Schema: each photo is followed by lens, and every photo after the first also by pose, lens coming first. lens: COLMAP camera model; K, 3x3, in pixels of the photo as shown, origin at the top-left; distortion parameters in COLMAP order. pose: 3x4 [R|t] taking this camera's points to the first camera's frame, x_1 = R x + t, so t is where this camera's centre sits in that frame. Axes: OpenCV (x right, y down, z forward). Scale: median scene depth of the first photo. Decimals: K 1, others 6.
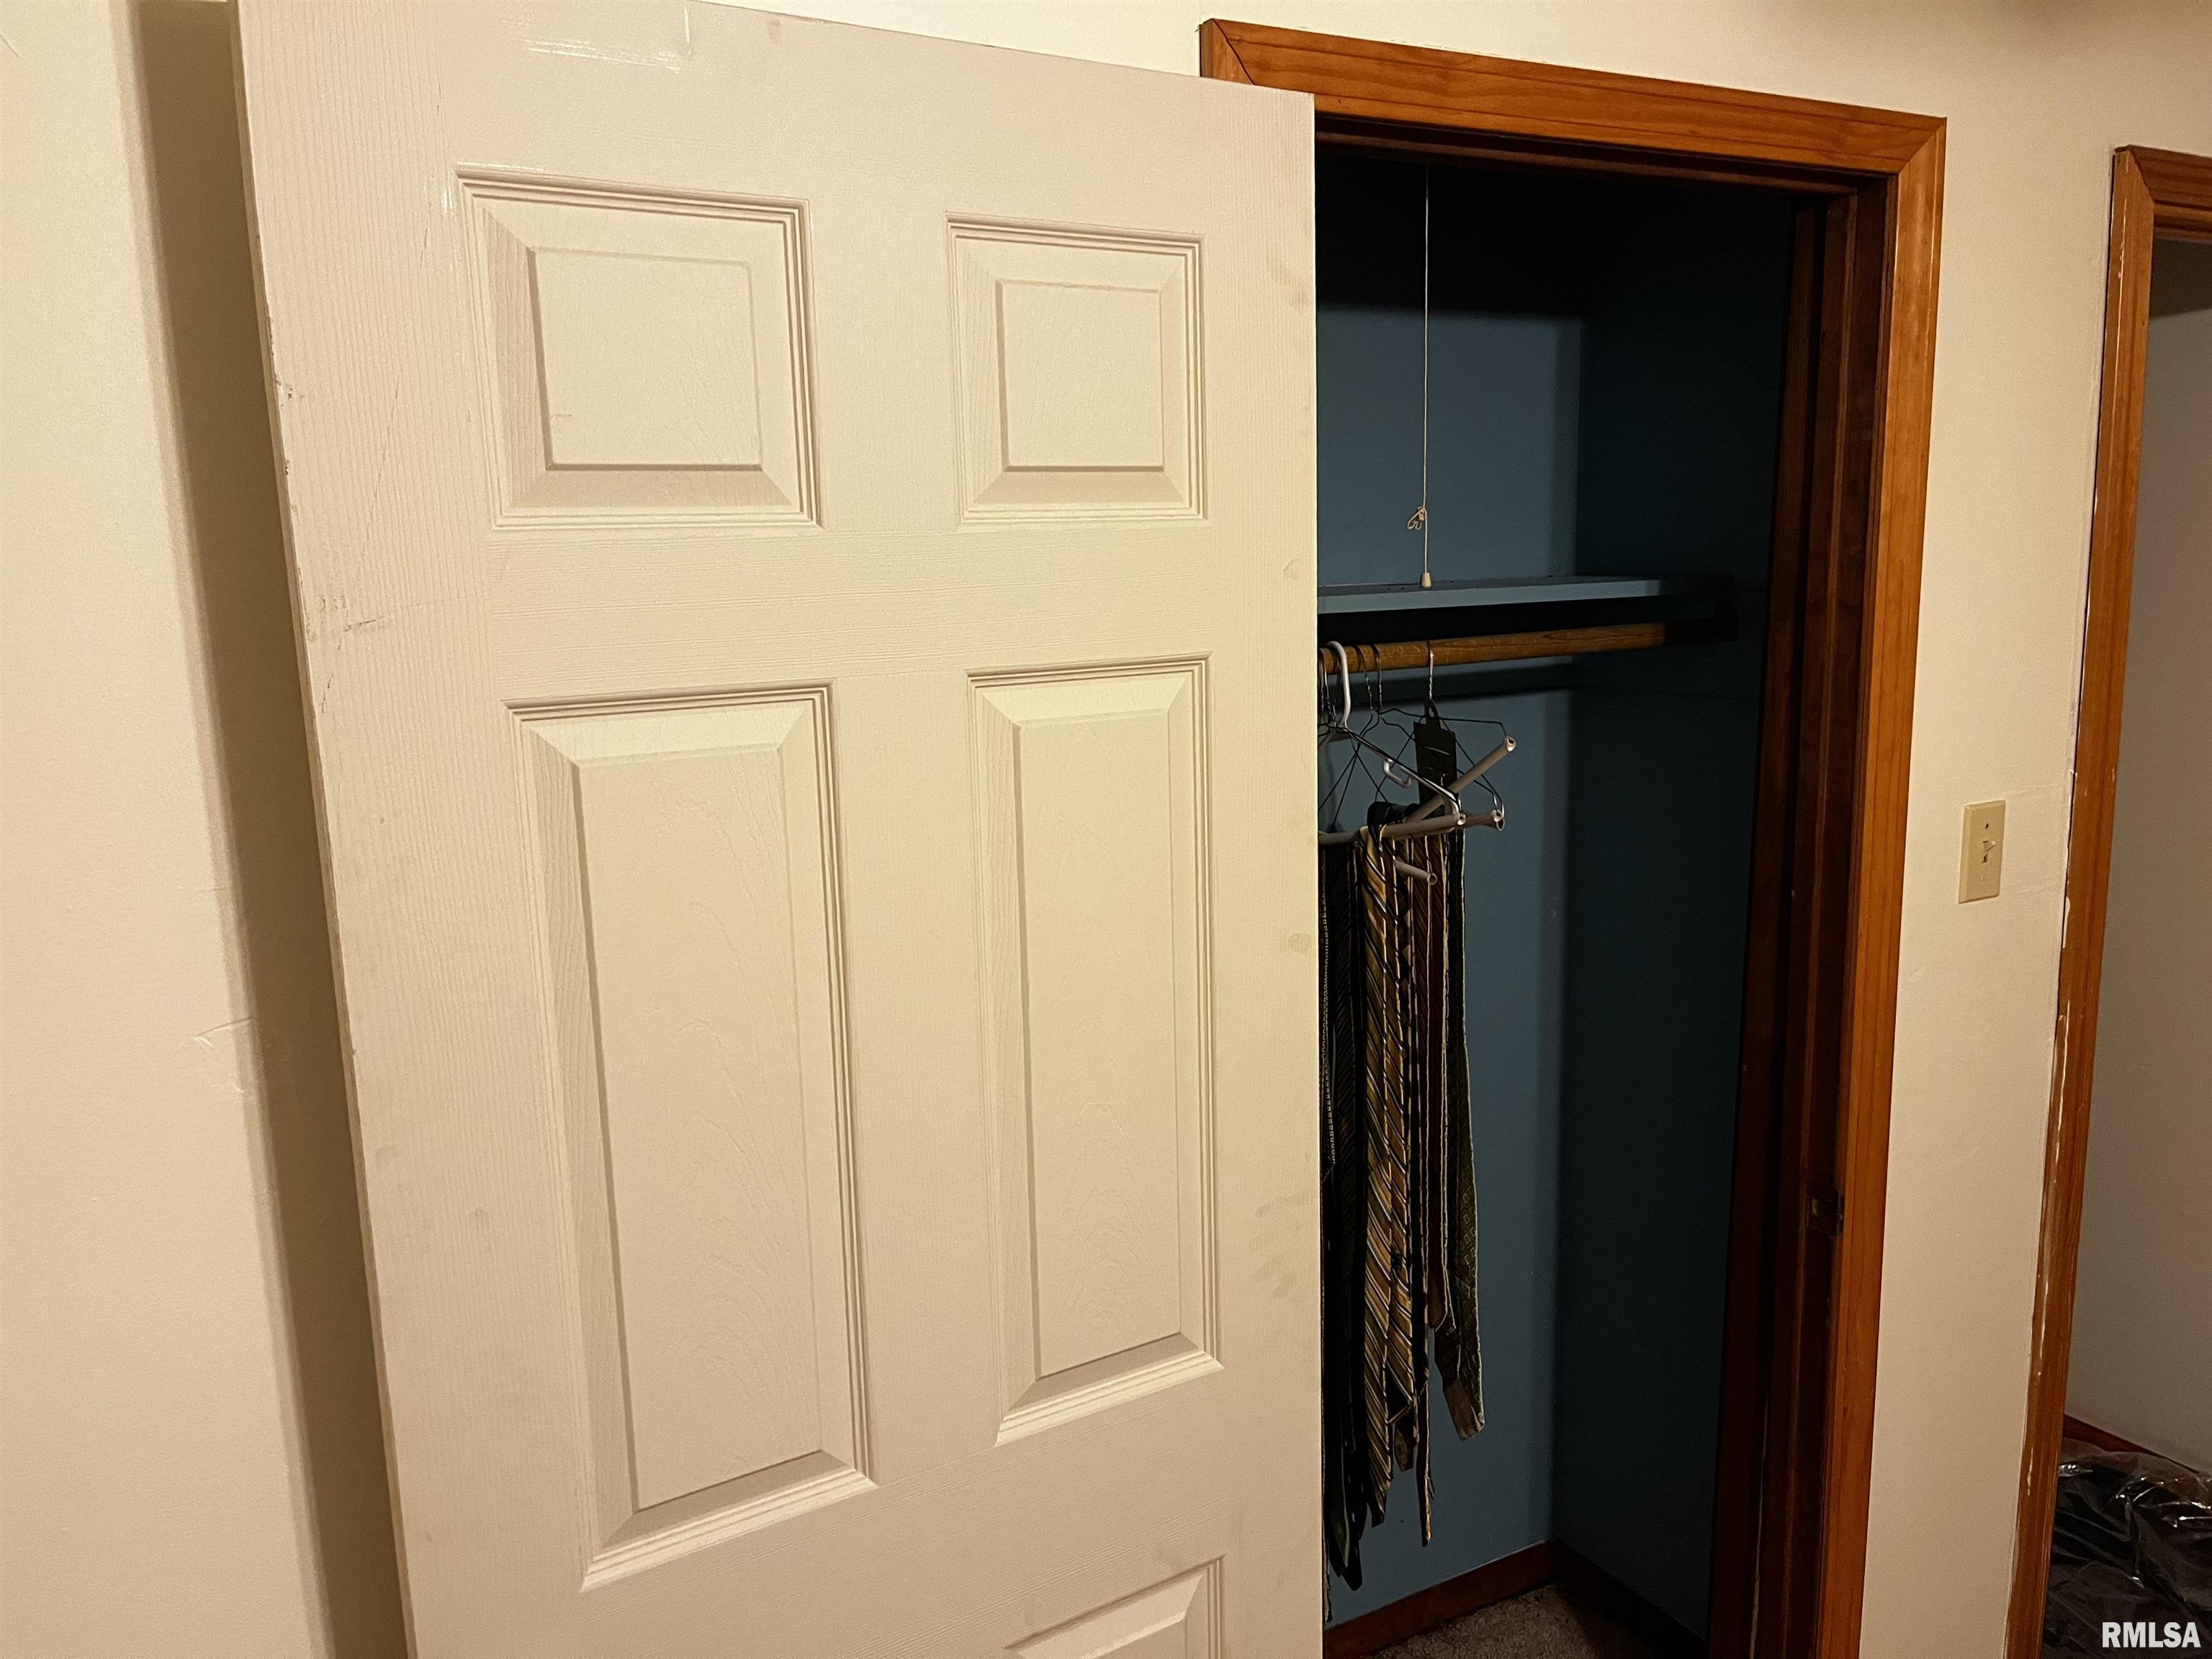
lens RADIAL K [[1681.7, 0, 1106.7], [0, 1681.7, 827.7], [0, 0, 1]] dist [0.043564, -0.057601]
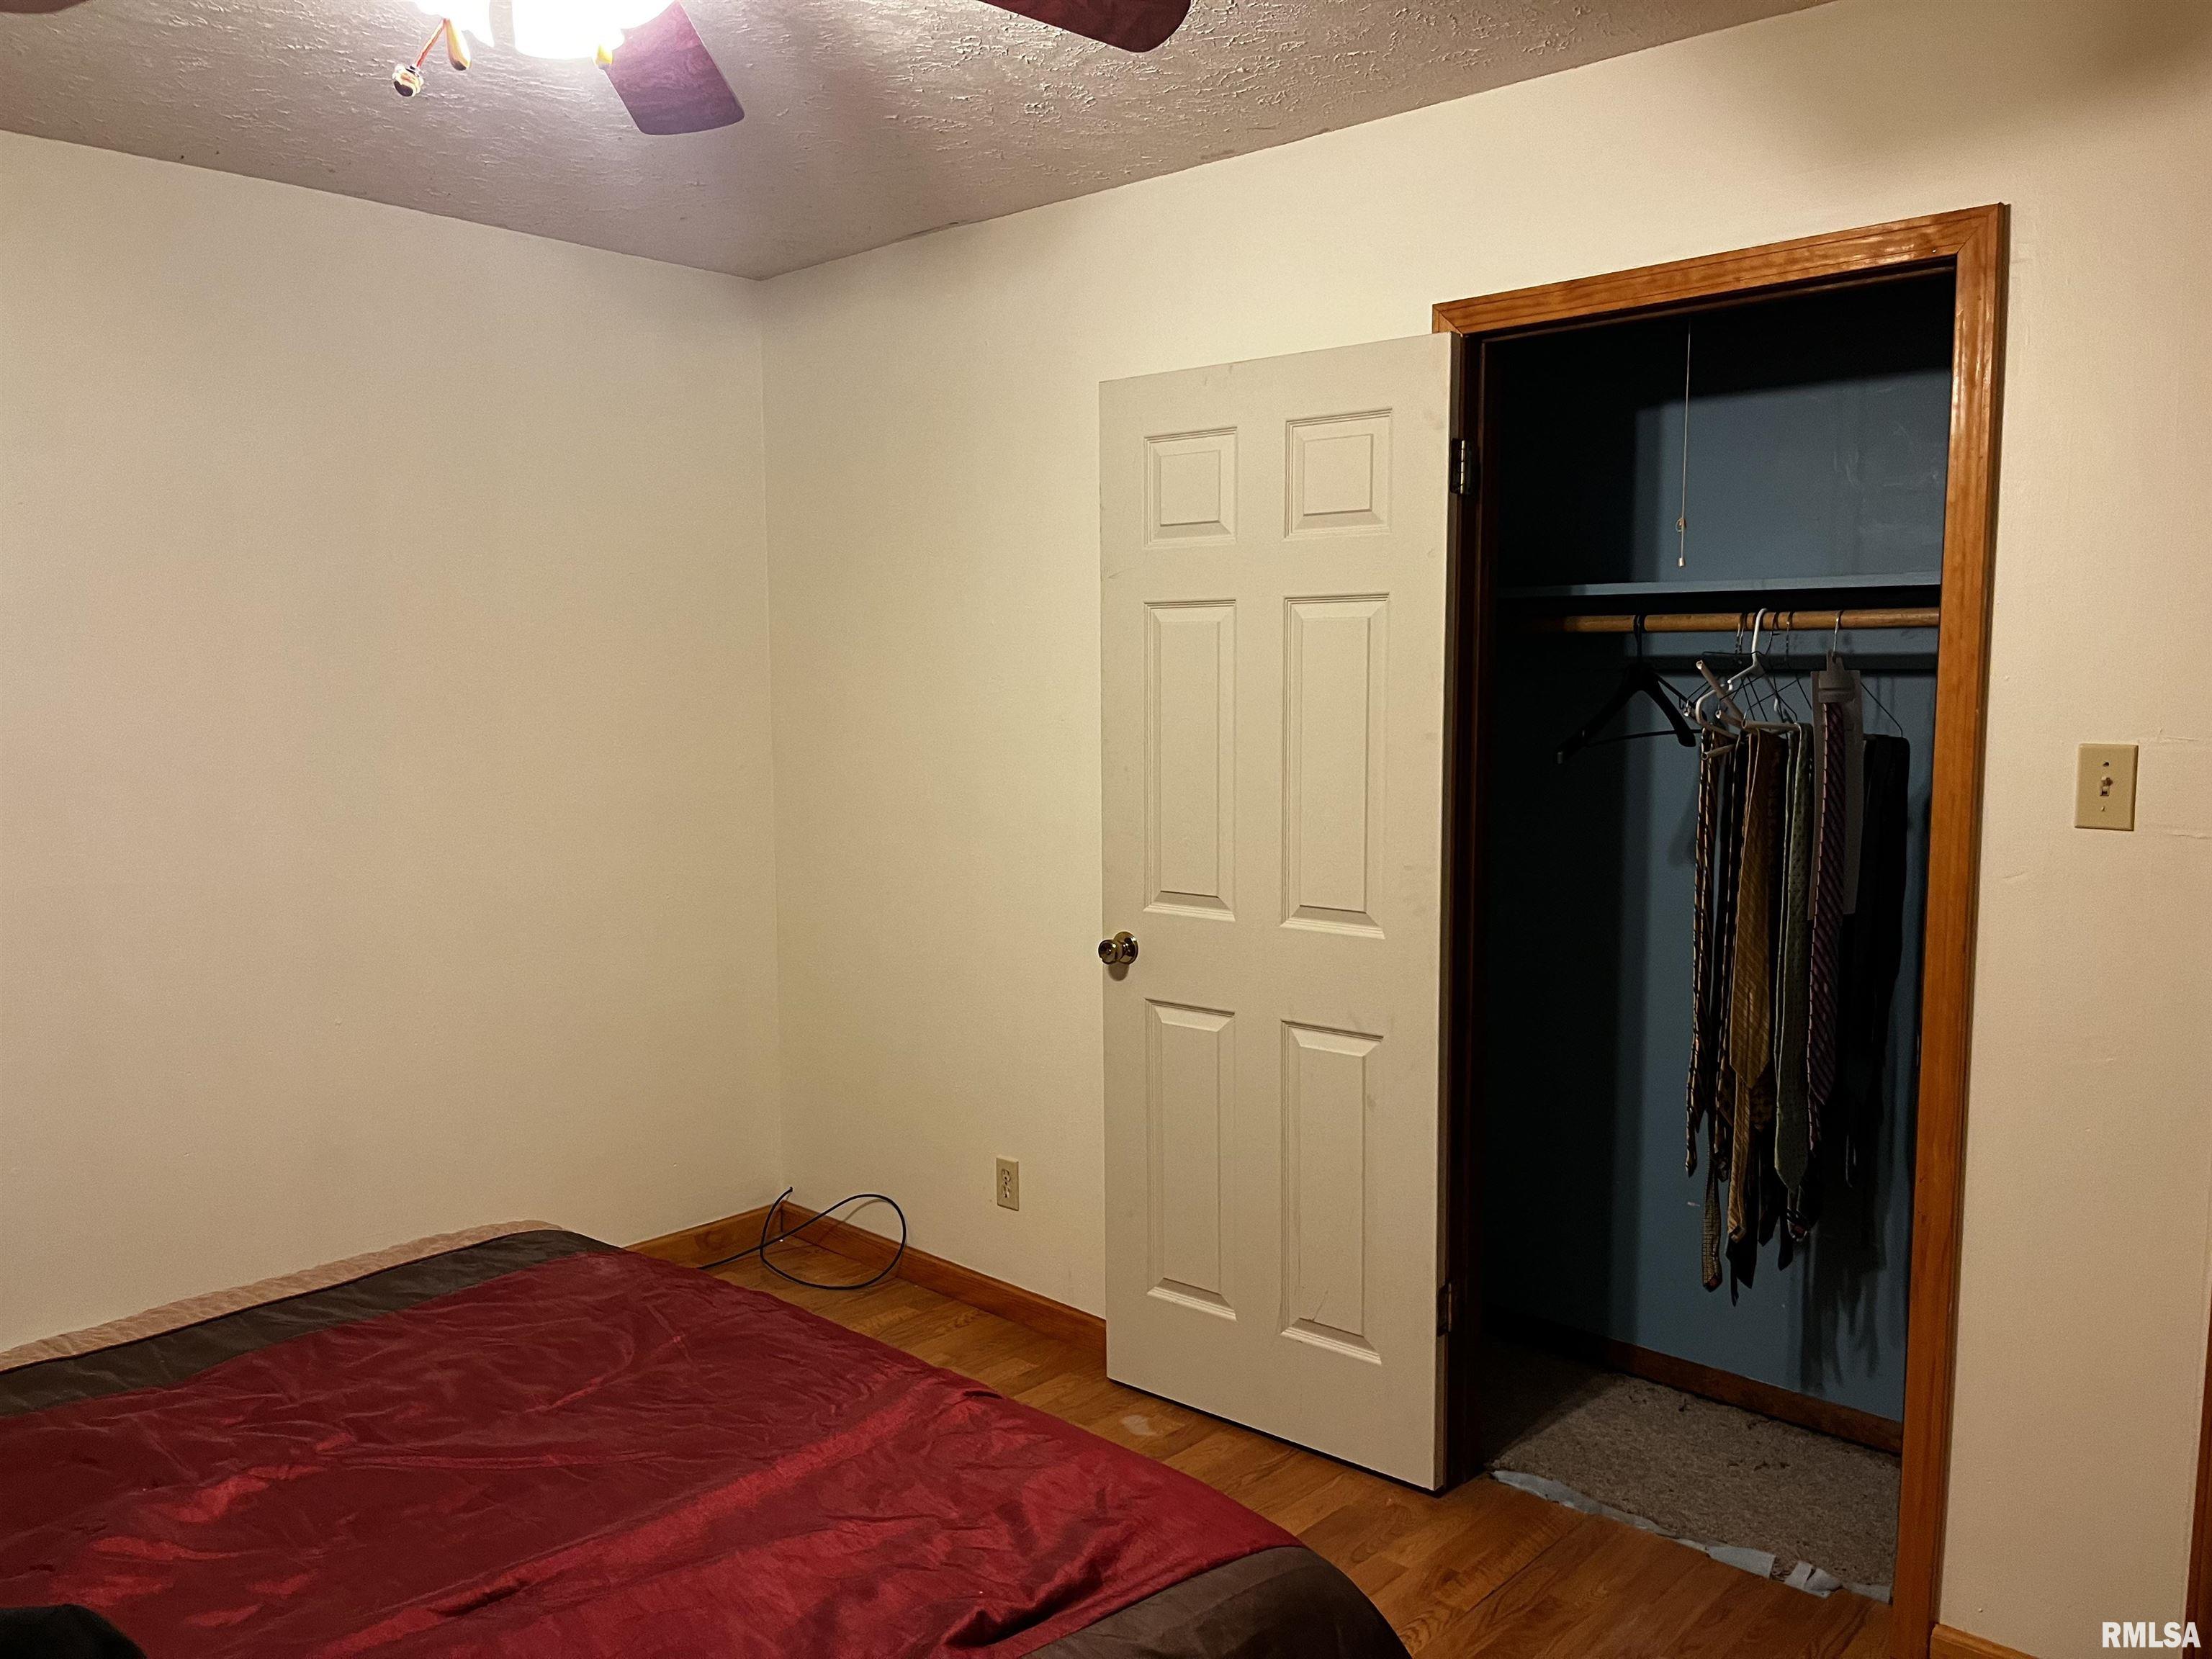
lens RADIAL K [[1681.7, 0, 1104.4], [0, 1681.7, 833.2], [0, 0, 1]] dist [0.043564, -0.057601]
pose [[0.304584, 0.116609, -0.945320, 2.061607], [-0.165072, 0.983922, 0.068184, 0.115998], [0.938072, 0.135278, 0.318936, -0.002768]]
